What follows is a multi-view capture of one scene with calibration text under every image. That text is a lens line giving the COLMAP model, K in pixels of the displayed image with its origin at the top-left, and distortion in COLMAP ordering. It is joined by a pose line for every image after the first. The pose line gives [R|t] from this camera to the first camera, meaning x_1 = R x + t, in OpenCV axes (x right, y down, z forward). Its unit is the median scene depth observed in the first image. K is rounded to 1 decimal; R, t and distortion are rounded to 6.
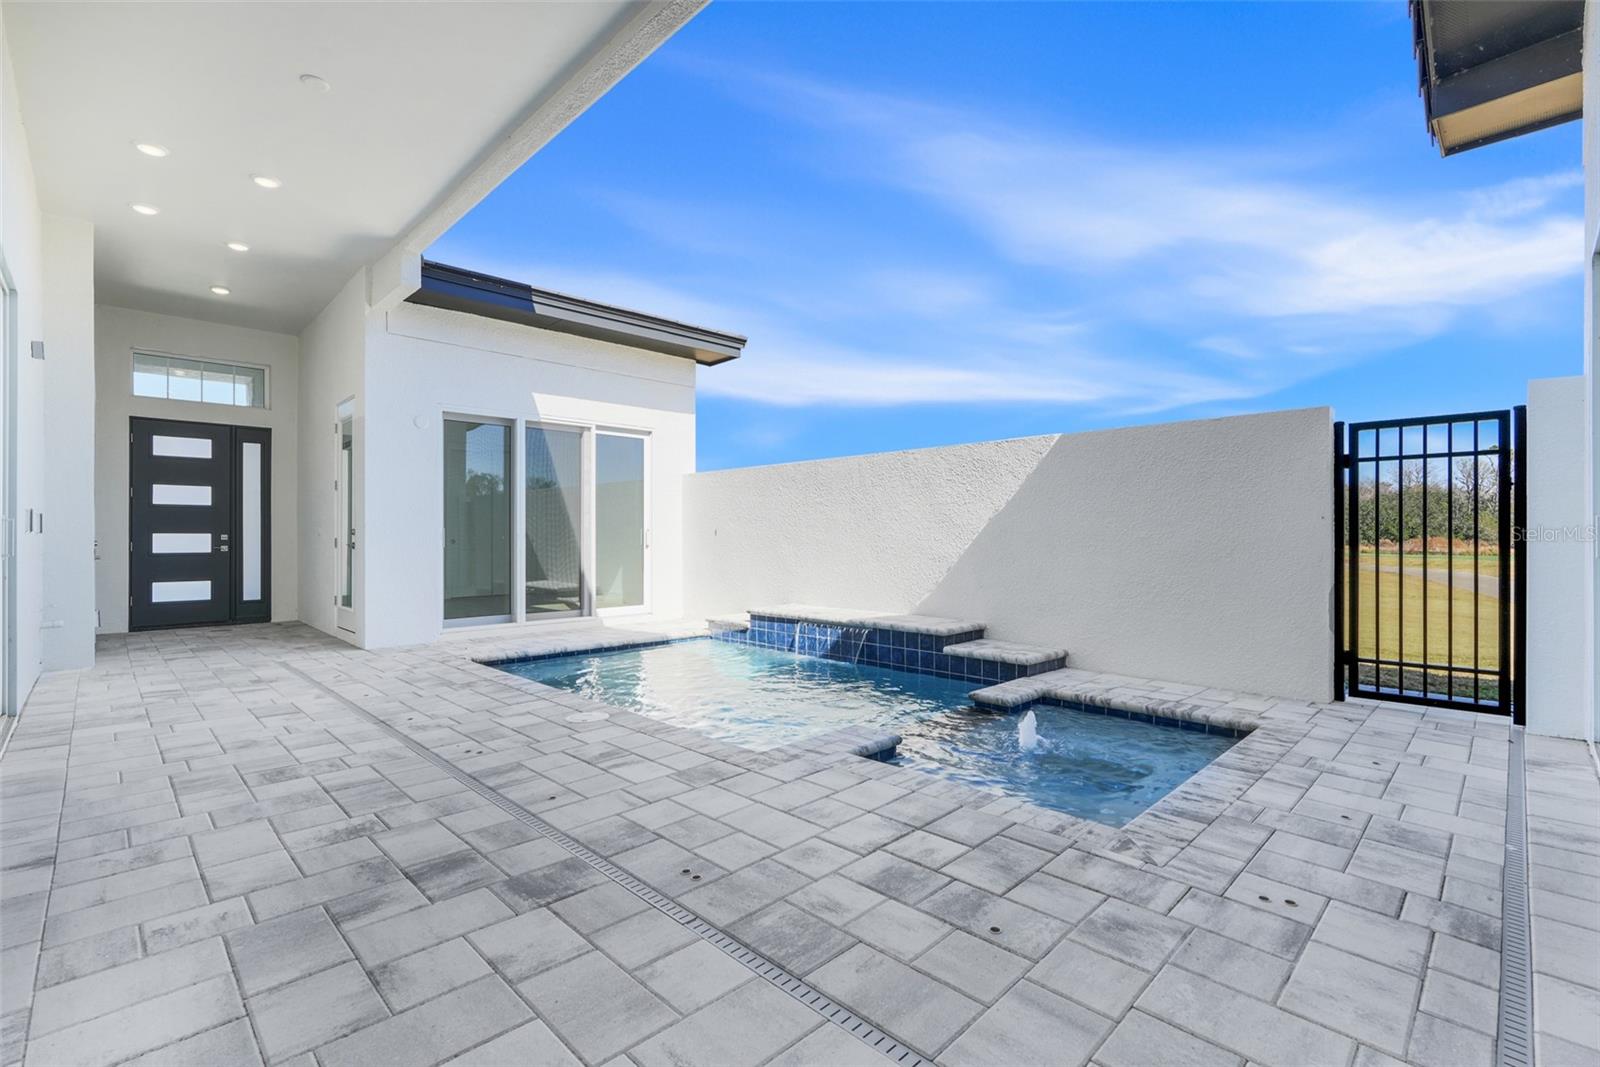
lens RADIAL K [[718.3, 0, 800.2], [0, 718.3, 533.0], [0, 0, 1]] dist [-0.009753, 0.000639]
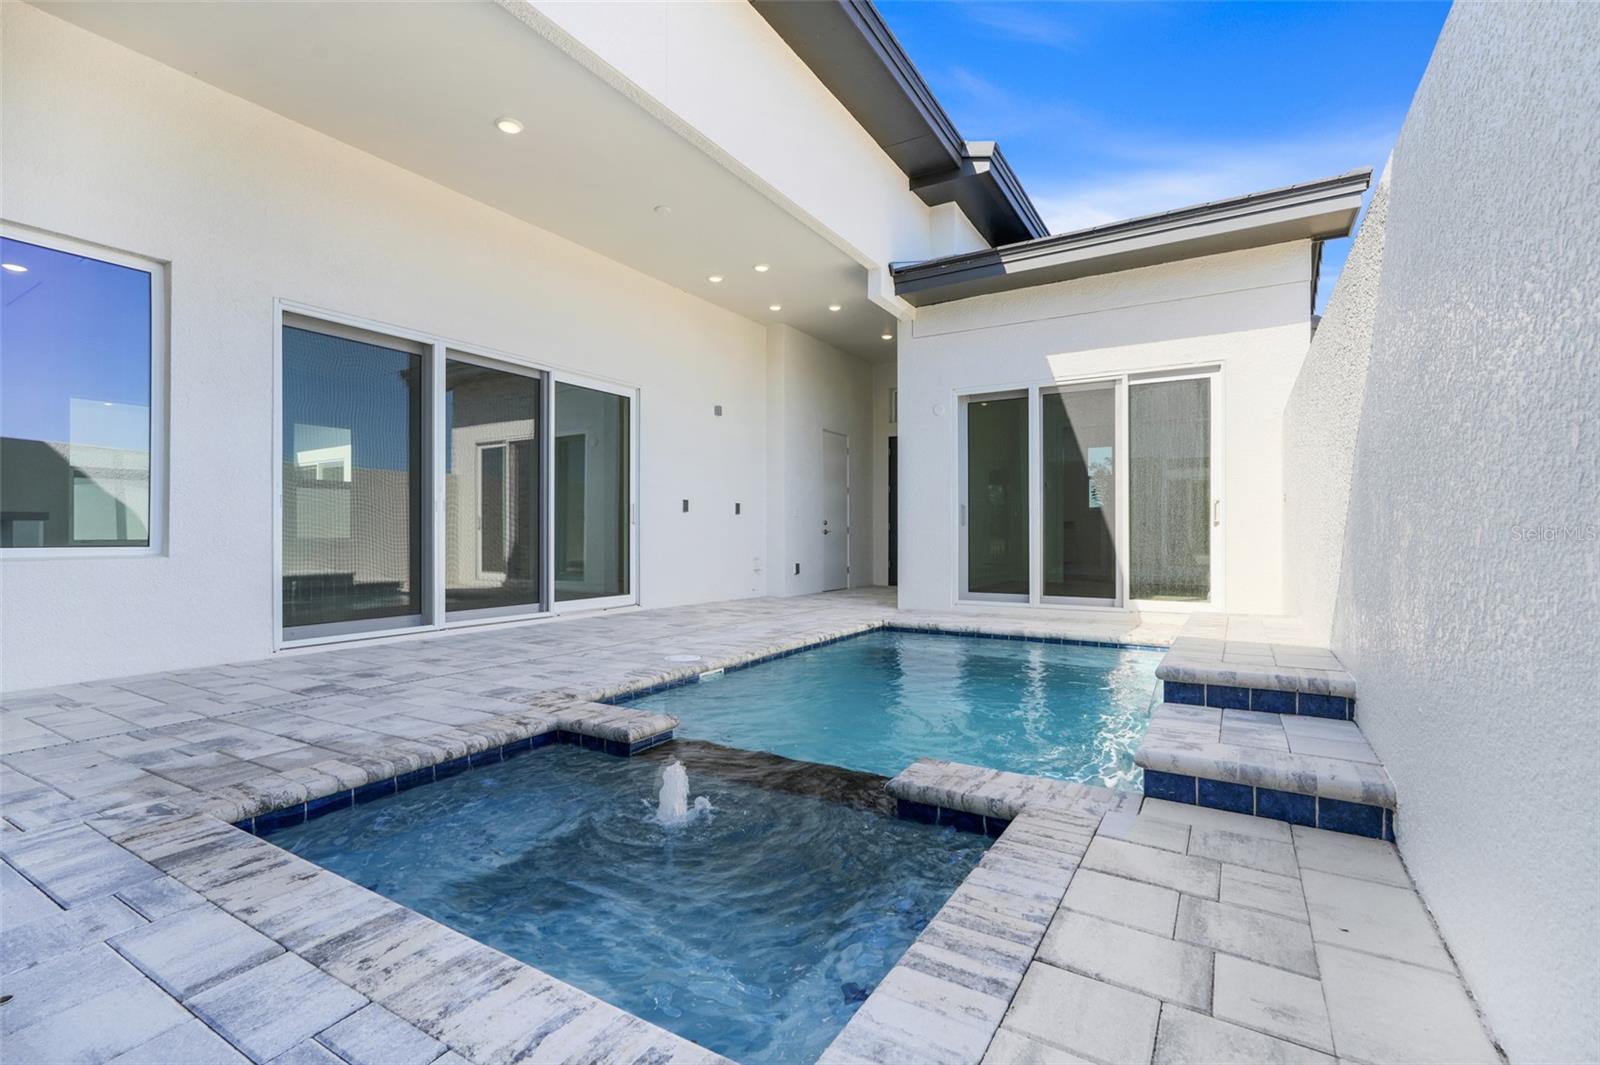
lens RADIAL K [[718.3, 0, 800.1], [0, 718.3, 540.3], [0, 0, 1]] dist [-0.009753, 0.000639]
pose [[0.248166, 0.009793, -0.968668, 1.178812], [0.005422, 0.999919, 0.011498, 0.077762], [0.968702, -0.008105, 0.248093, 1.221520]]
